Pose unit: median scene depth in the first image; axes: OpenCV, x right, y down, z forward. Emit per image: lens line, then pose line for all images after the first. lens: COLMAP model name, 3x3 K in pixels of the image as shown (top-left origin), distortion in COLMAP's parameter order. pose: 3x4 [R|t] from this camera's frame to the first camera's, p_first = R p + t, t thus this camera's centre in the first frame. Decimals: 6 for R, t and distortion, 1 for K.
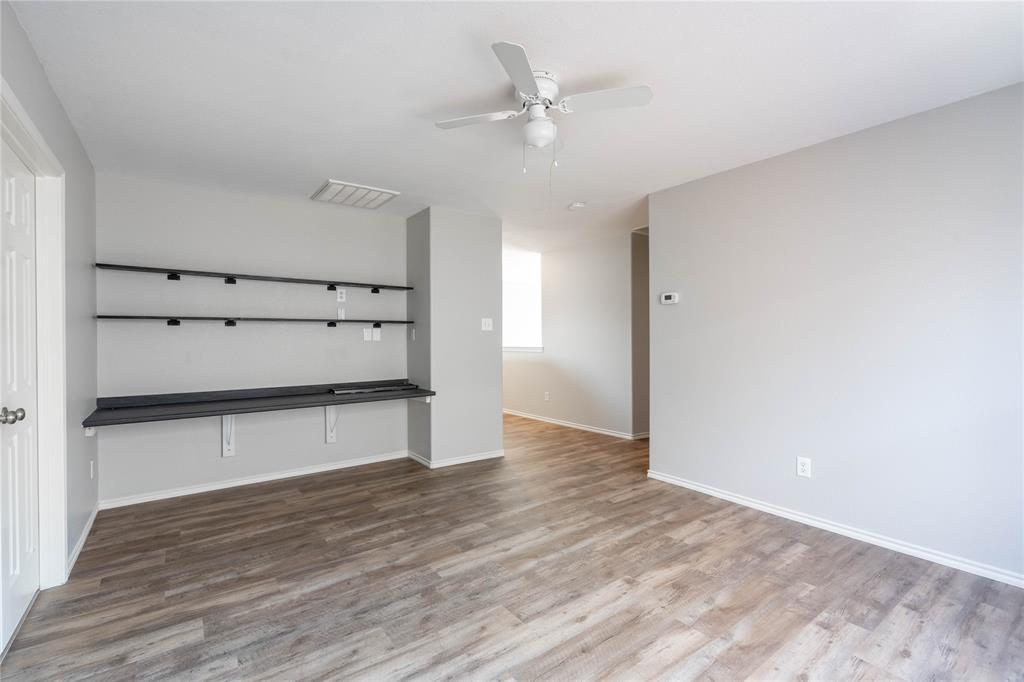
lens RADIAL K [[459.7, 0, 512.3], [0, 459.7, 338.6], [0, 0, 1]] dist [-0.000169, -0.000011]
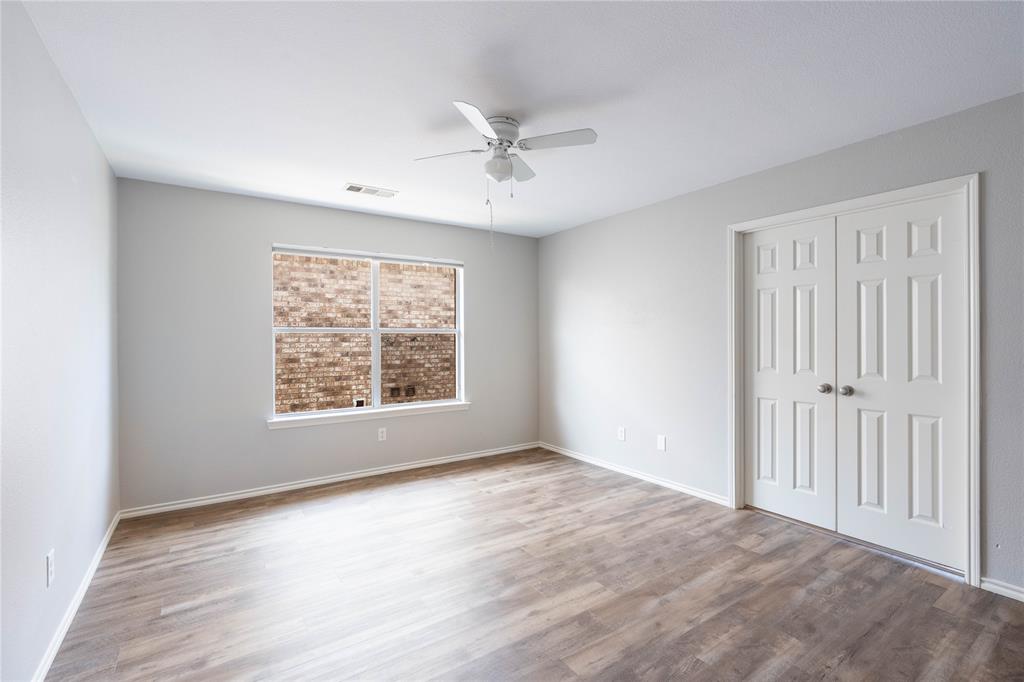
lens RADIAL K [[459.7, 0, 512.2], [0, 459.7, 339.1], [0, 0, 1]] dist [-0.000169, -0.000011]
pose [[-0.999049, 0.011970, 0.041921, -0.016297], [0.012251, 0.999904, 0.006447, -0.027797], [-0.041840, 0.006954, -0.999100, 2.040237]]
